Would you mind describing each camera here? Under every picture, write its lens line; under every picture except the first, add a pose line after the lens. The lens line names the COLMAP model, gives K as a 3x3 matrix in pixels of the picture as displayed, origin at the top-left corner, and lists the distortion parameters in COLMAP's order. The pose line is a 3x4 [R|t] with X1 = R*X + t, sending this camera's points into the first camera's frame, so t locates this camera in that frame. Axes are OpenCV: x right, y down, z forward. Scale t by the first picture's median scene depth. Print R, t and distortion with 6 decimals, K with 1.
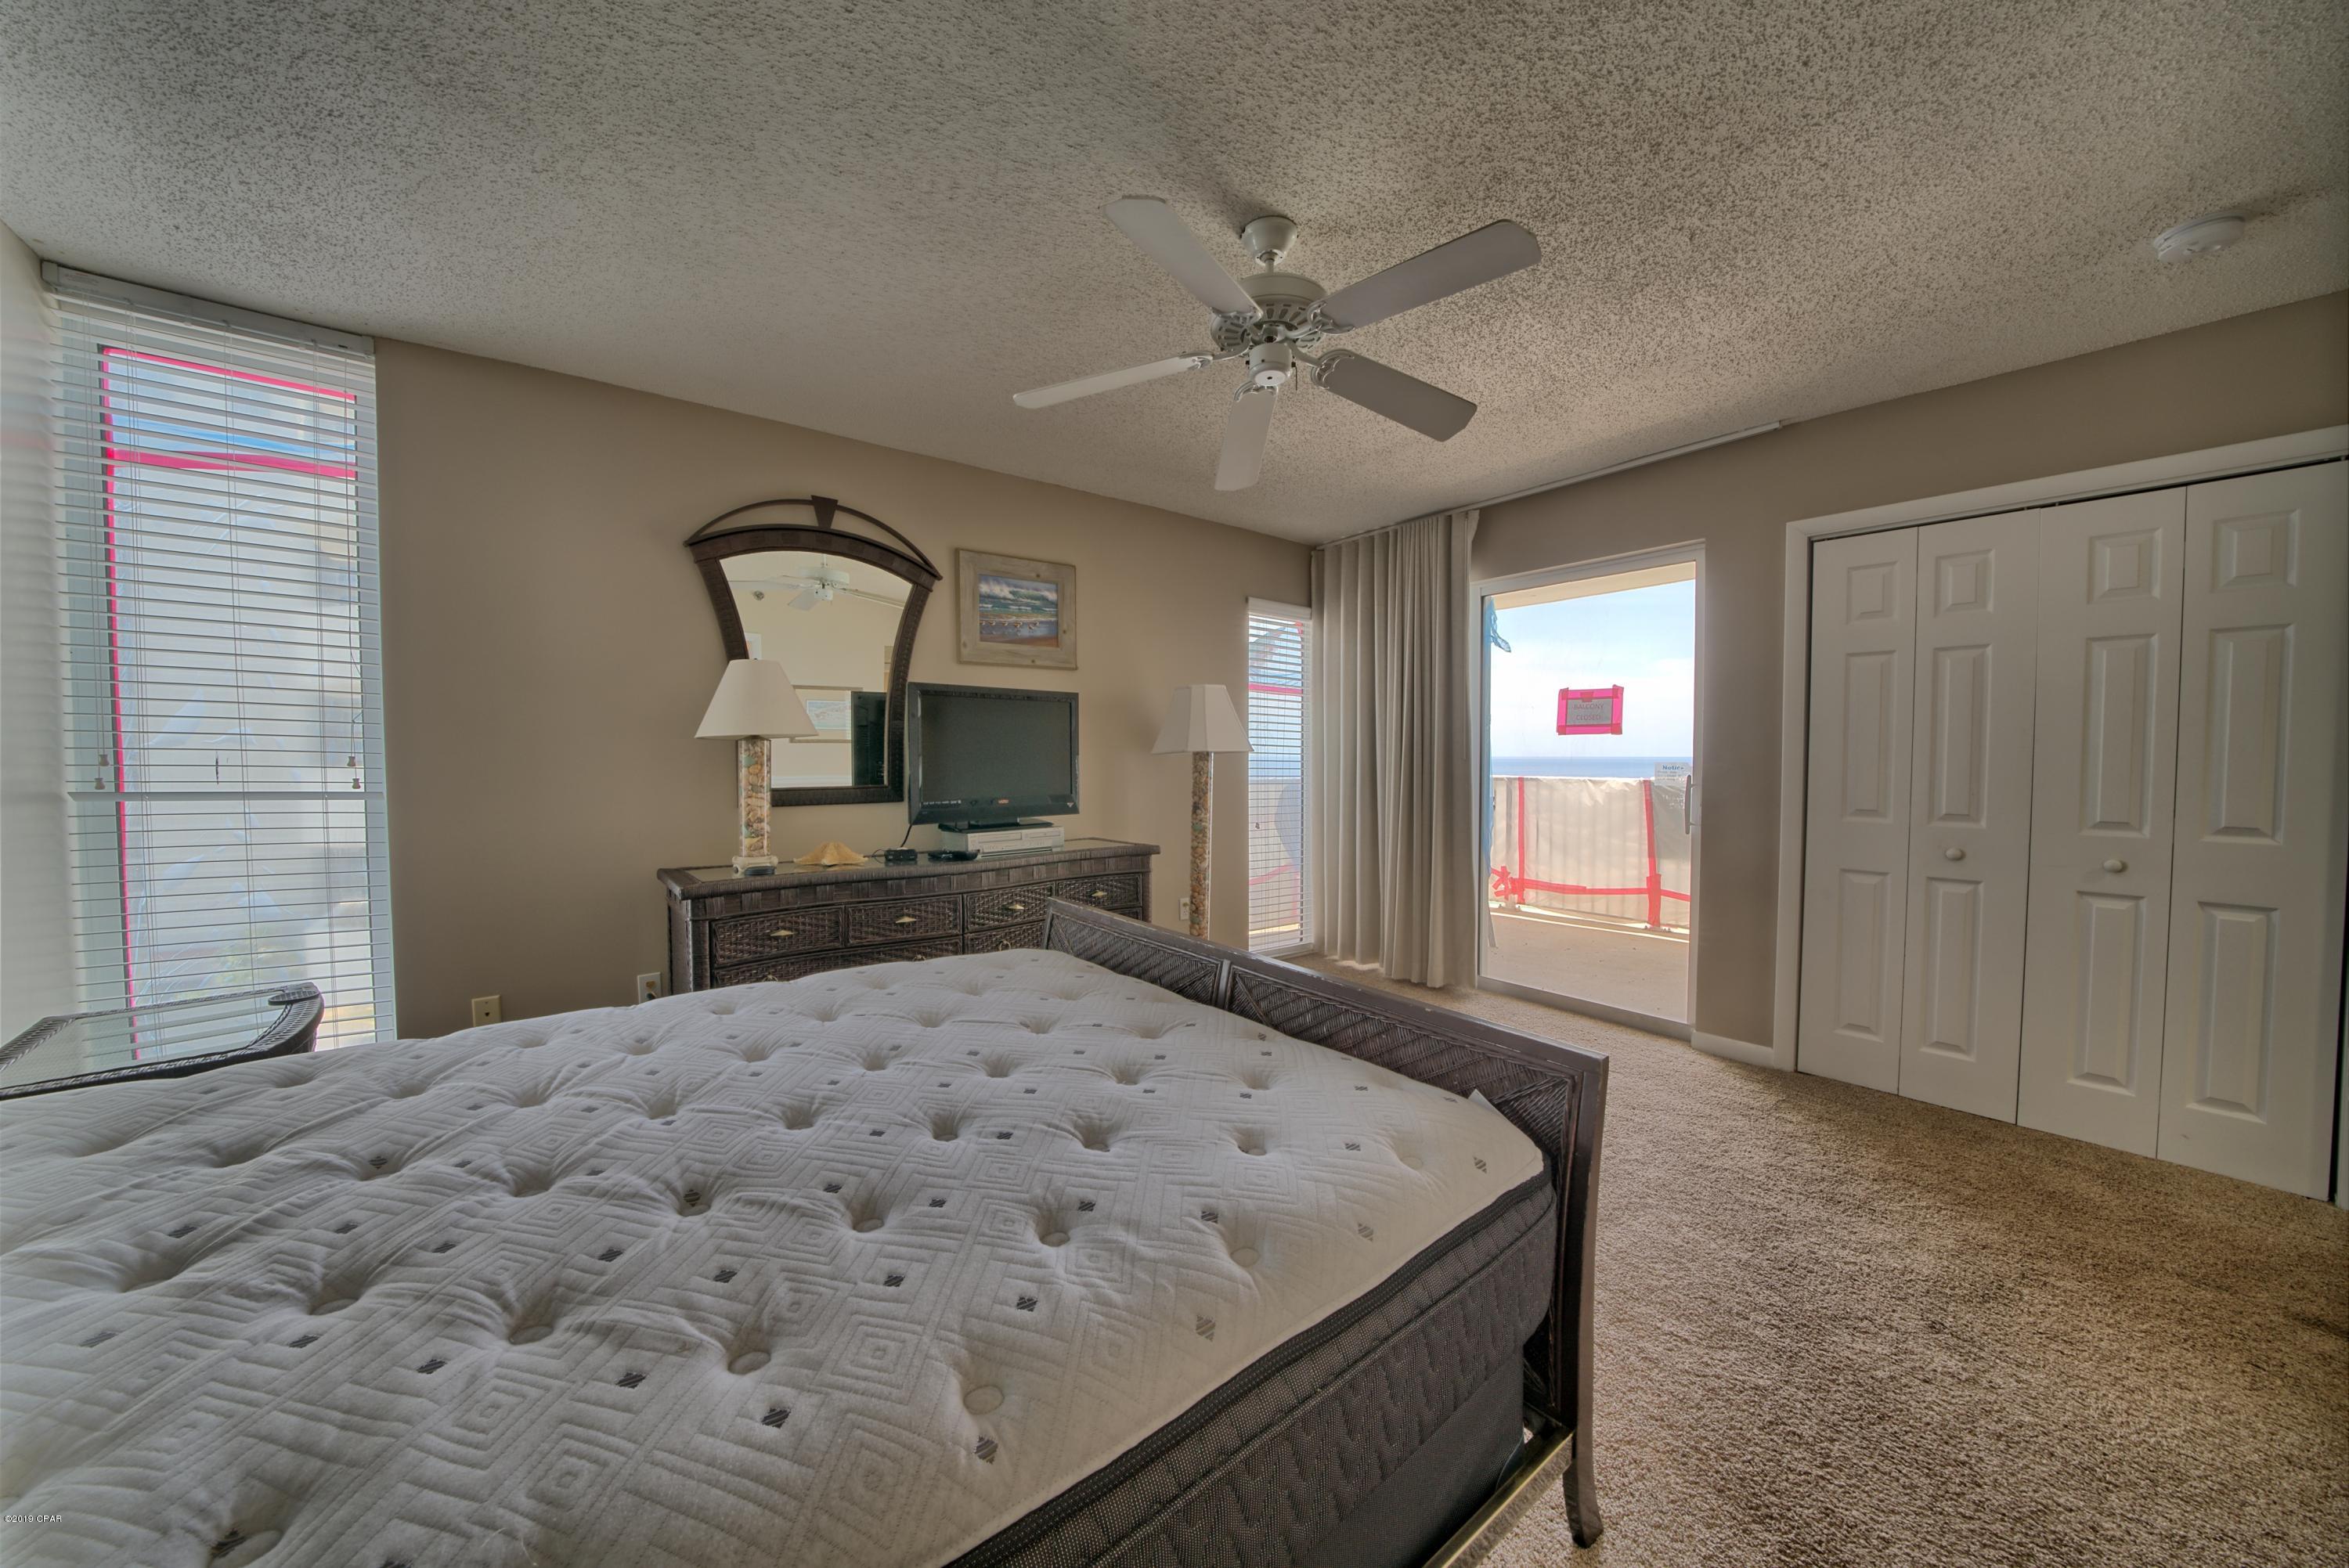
lens RADIAL K [[819.0, 0, 1174.5], [0, 819.0, 784.0], [0, 0, 1]] dist [-0.005419, 0.000135]
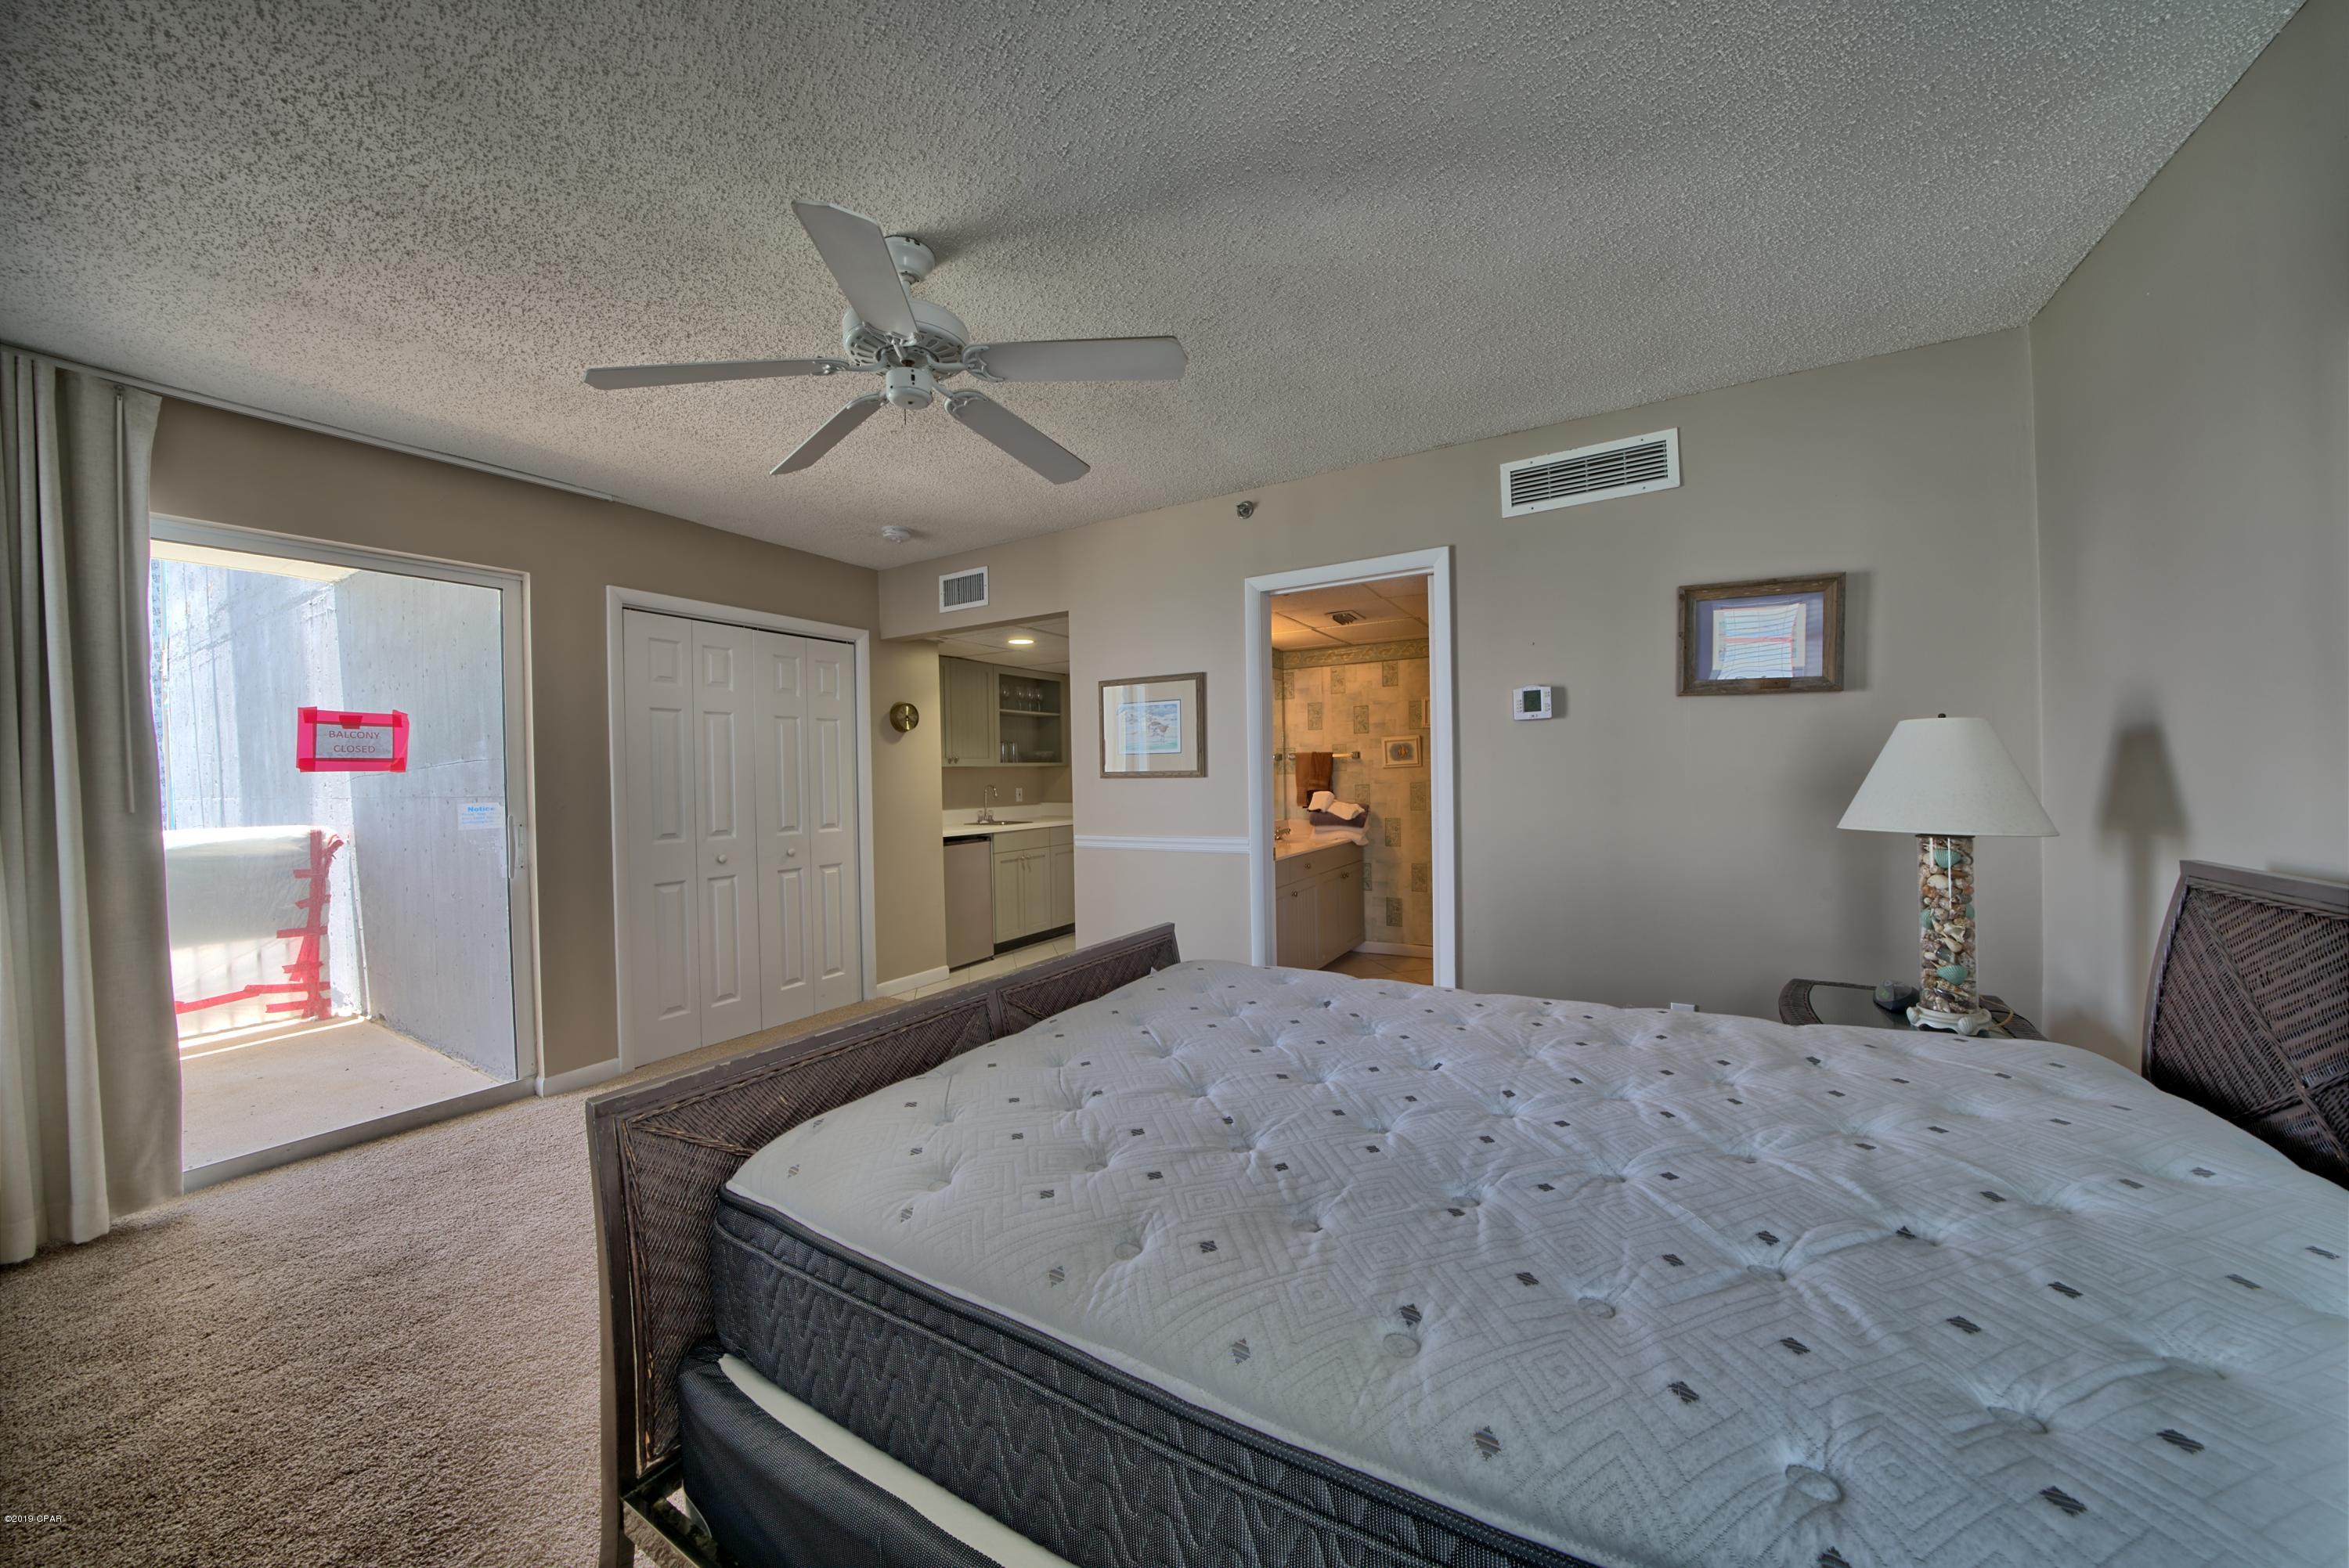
lens RADIAL K [[819.0, 0, 1174.5], [0, 819.0, 784.0], [0, 0, 1]] dist [-0.005419, 0.000135]
pose [[-0.366757, -0.002221, 0.930314, -0.641465], [0.056613, 0.998091, 0.024702, -0.033266], [-0.928593, 0.061727, -0.365931, 0.771383]]
